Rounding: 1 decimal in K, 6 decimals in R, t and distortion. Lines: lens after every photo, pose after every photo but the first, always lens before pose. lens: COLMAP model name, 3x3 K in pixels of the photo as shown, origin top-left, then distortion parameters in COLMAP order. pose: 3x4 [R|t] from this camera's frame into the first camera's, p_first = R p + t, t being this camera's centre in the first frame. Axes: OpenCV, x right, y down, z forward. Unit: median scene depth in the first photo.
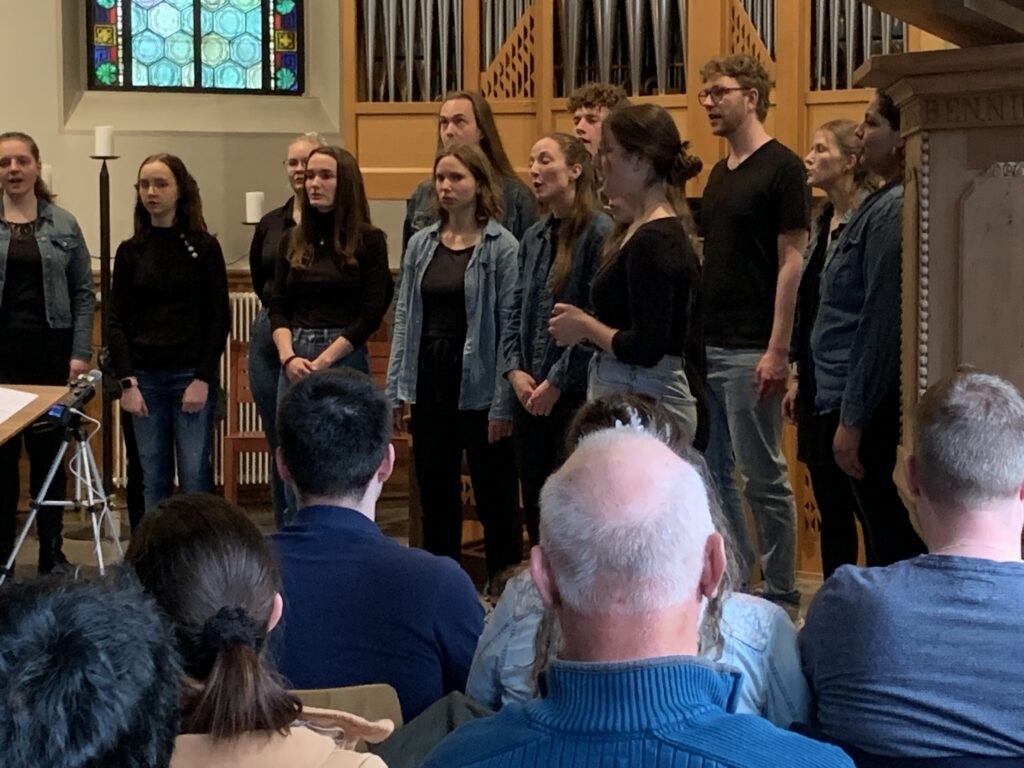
lens RADIAL K [[2331.2, 0, 585.8], [0, 2331.2, 427.3], [0, 0, 1]] dist [0.088644, 0.110529]
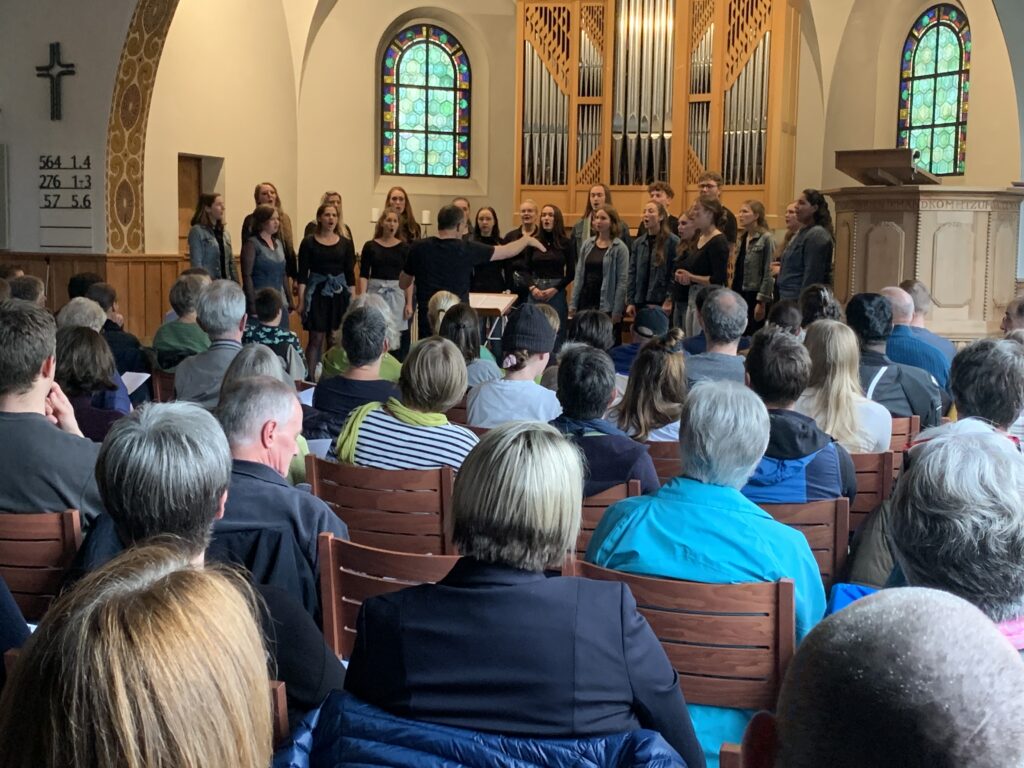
lens RADIAL K [[1385.5, 0, 512.0], [0, 1385.5, 384.0], [0, 0, 1]] dist [0.119509, -0.036209]
pose [[0.995549, 0.008696, 0.093845, -0.208837], [-0.010719, 0.999720, 0.021081, 0.029005], [-0.093635, -0.021993, 0.995364, -0.355314]]
